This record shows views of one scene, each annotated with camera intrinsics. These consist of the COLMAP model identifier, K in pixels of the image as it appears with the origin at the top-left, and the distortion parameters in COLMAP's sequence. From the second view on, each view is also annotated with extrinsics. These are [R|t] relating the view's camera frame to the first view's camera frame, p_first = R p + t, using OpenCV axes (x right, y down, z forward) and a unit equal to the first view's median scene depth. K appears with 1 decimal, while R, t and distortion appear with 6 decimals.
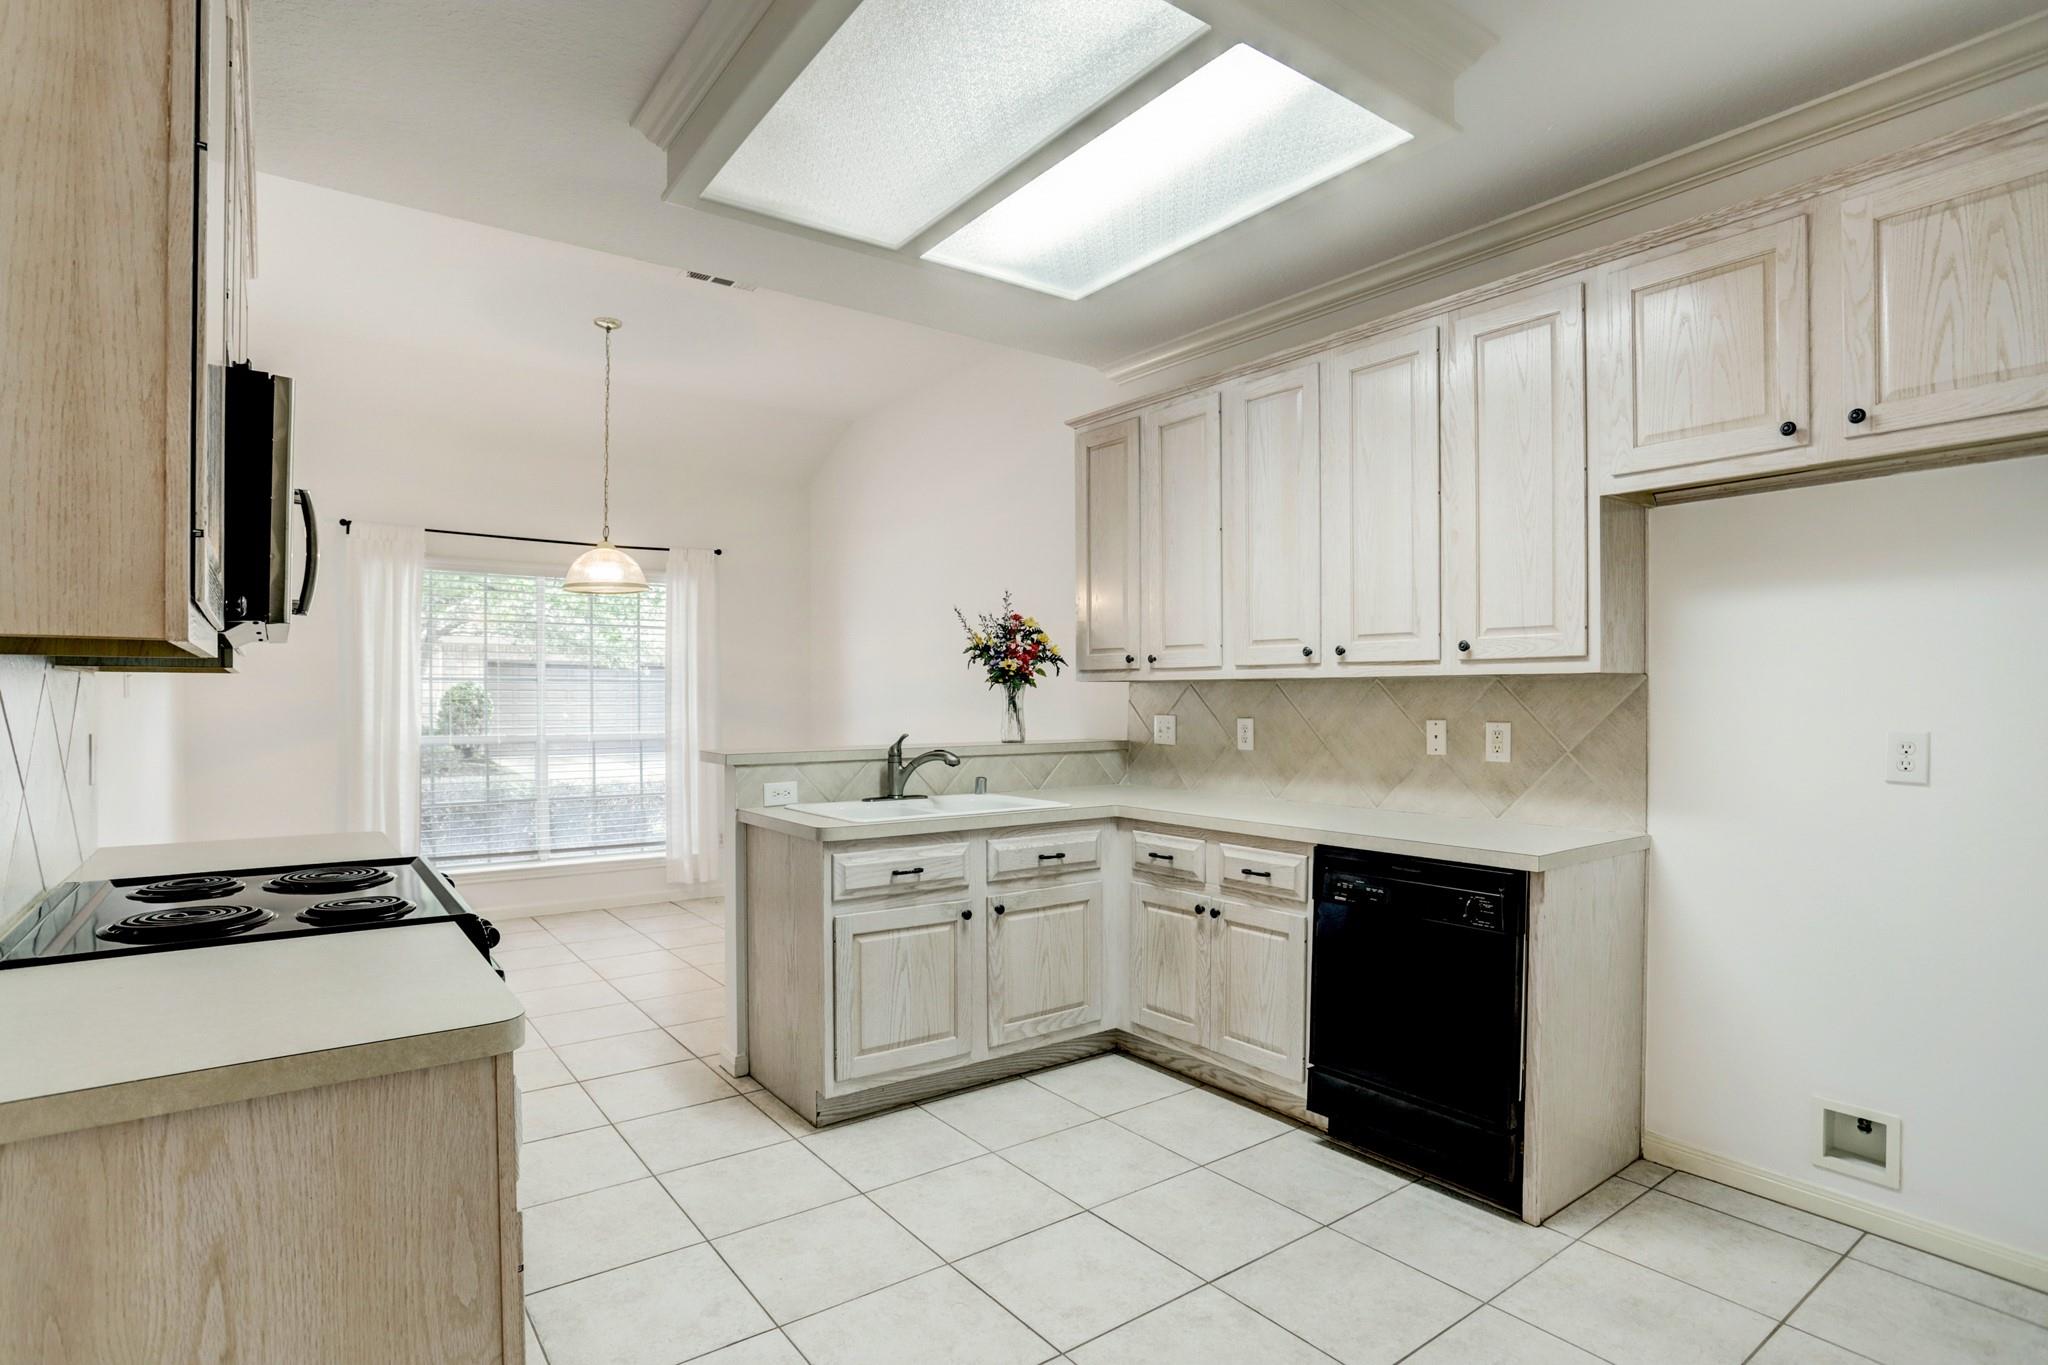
lens RADIAL K [[1037.2, 0, 1082.2], [0, 1037.2, 737.5], [0, 0, 1]] dist [-0.039245, -0.000050]
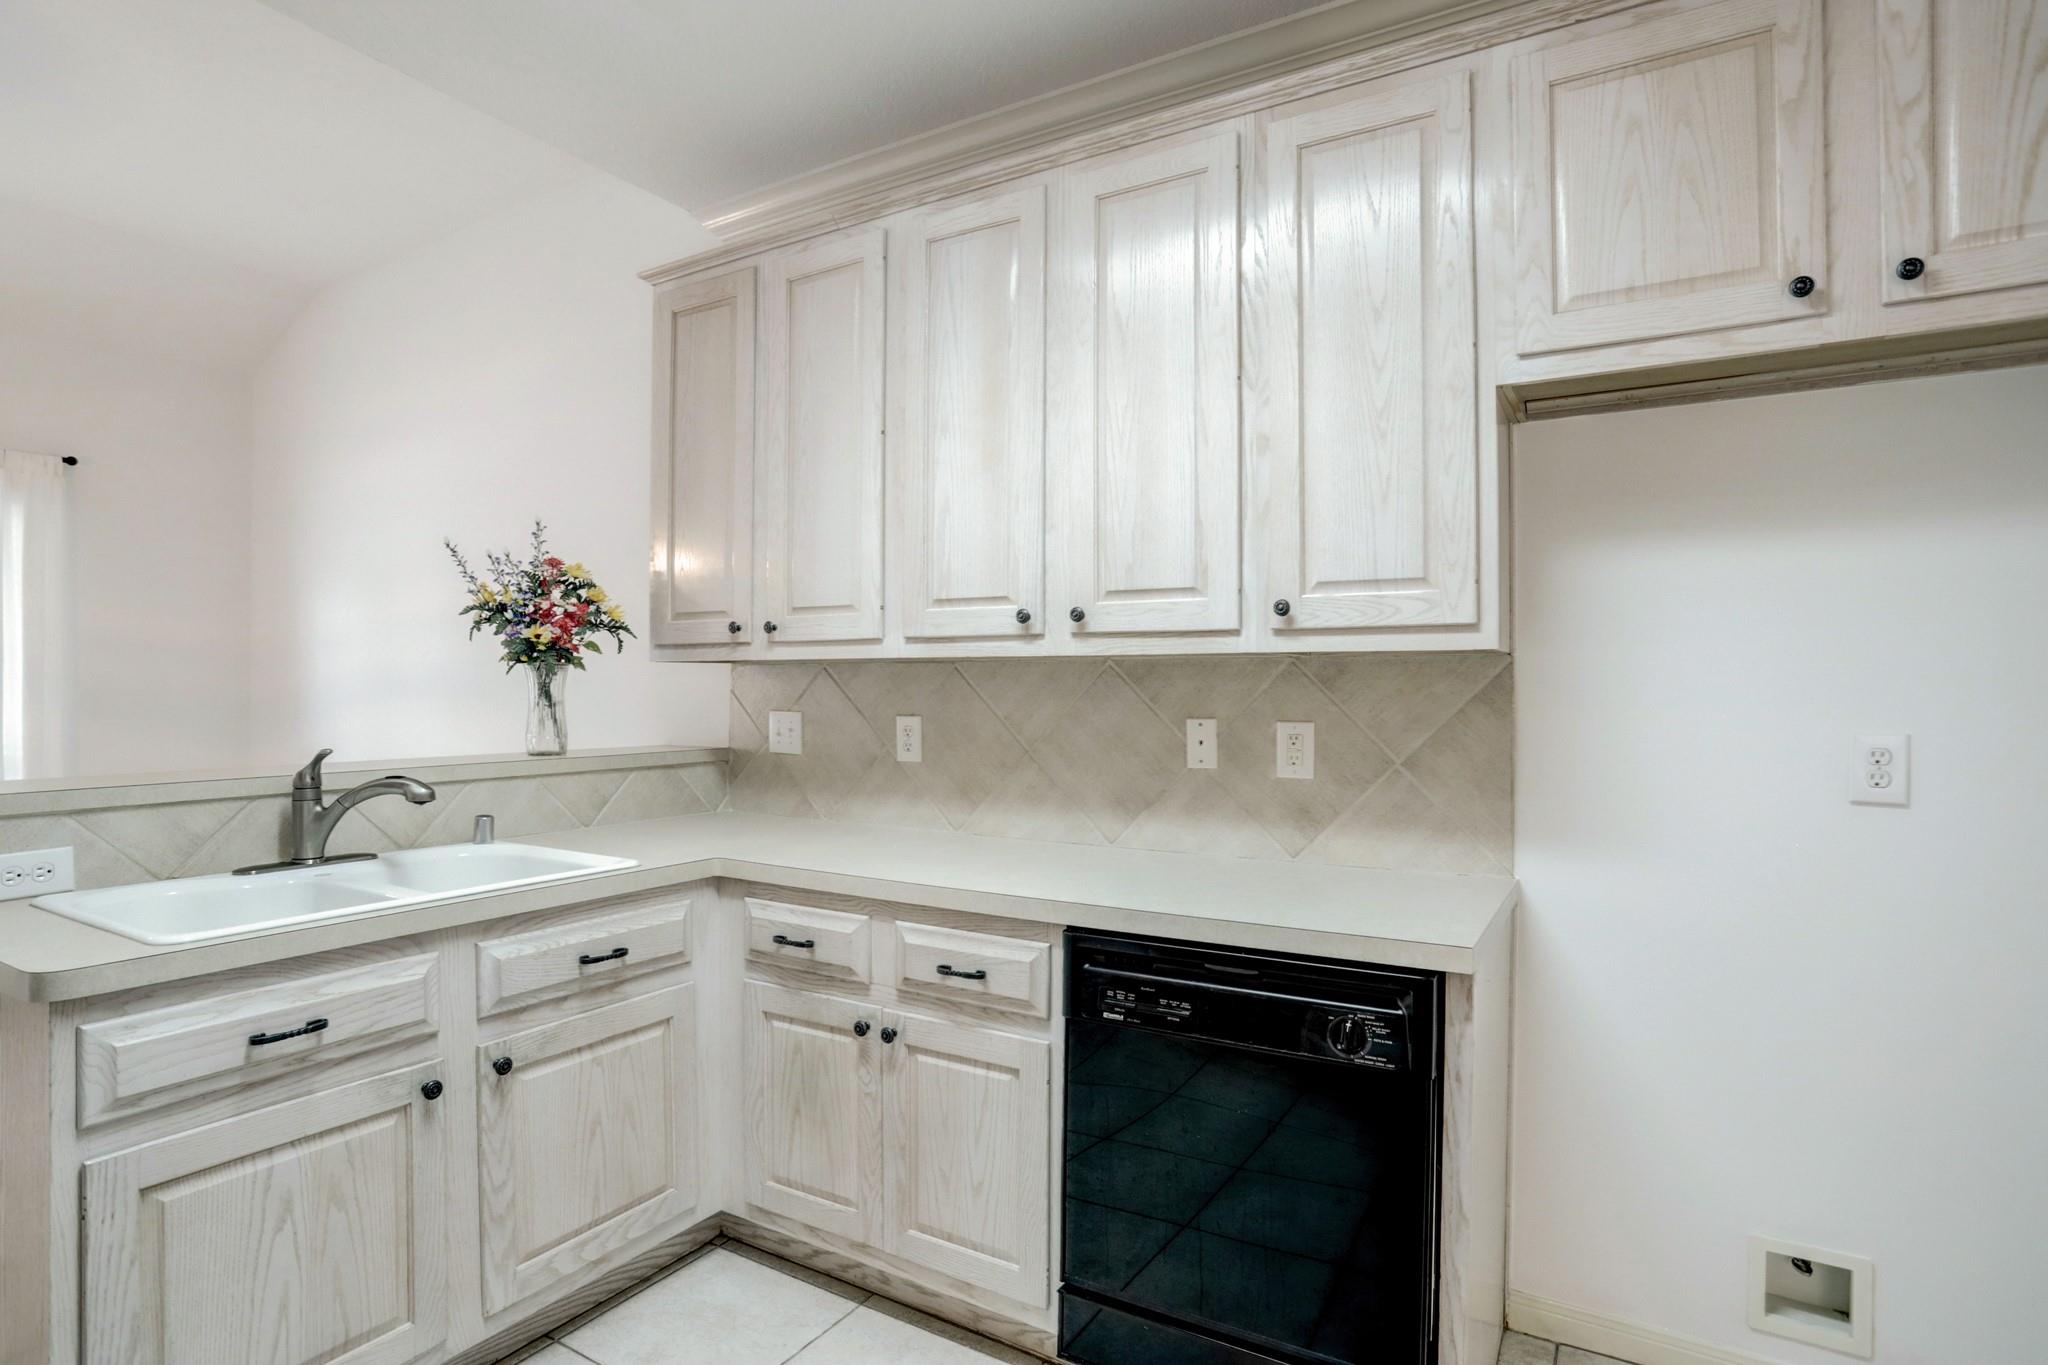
lens RADIAL K [[1000.3, 0, 1059.4], [0, 1000.3, 686.3], [0, 0, 1]] dist [-0.071728, 0.029475]
pose [[0.927283, 0.003860, 0.374342, 0.000659], [0.011383, 0.999194, -0.038501, -0.013807], [-0.374189, 0.039963, 0.926491, 0.403691]]
